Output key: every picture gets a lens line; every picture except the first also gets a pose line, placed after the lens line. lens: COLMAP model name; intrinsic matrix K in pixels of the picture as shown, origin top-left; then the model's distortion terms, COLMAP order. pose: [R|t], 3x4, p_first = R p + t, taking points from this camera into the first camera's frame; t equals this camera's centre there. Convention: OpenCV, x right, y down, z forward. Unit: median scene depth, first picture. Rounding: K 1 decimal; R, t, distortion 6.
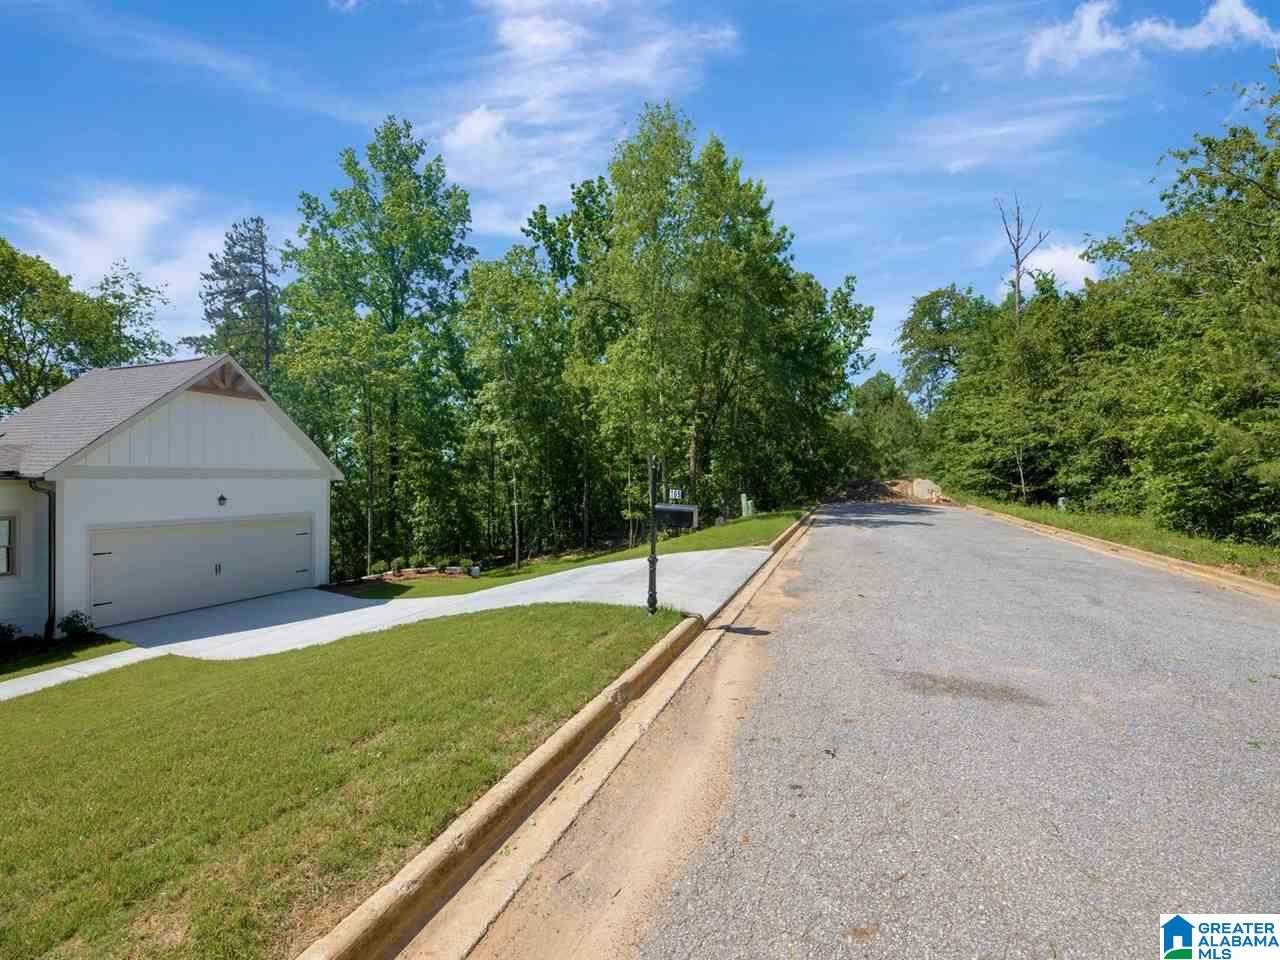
lens RADIAL K [[506.3, 0, 642.2], [0, 506.3, 484.6], [0, 0, 1]] dist [-0.022676, -0.000170]
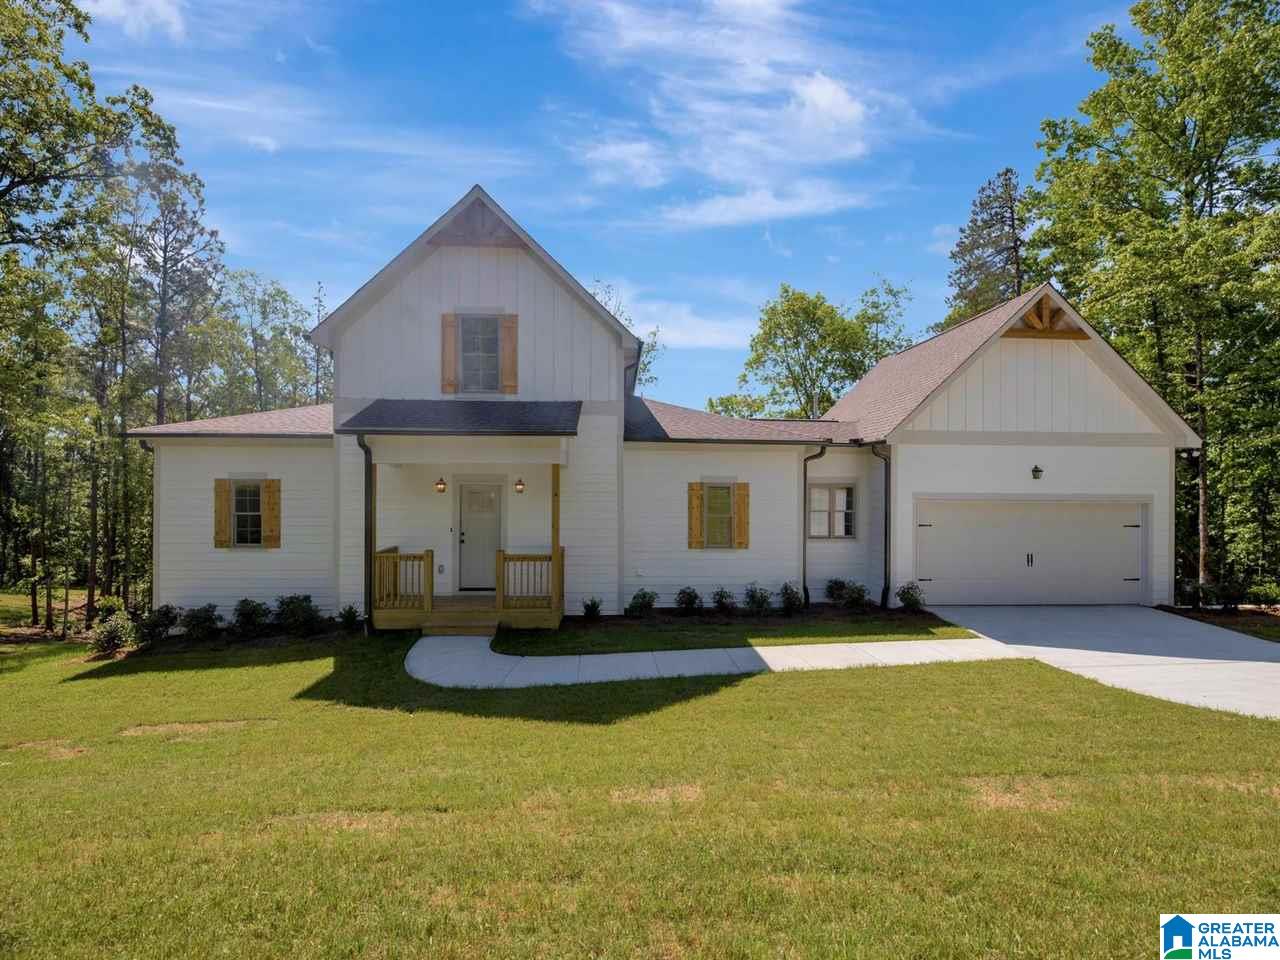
lens RADIAL K [[517.2, 0, 649.8], [0, 517.2, 489.8], [0, 0, 1]] dist [-0.002731, -0.000304]
pose [[0.424591, -0.019146, -0.905183, -0.365766], [-0.008313, 0.999652, -0.025043, 0.083495], [0.905347, 0.018158, 0.424284, 0.103228]]
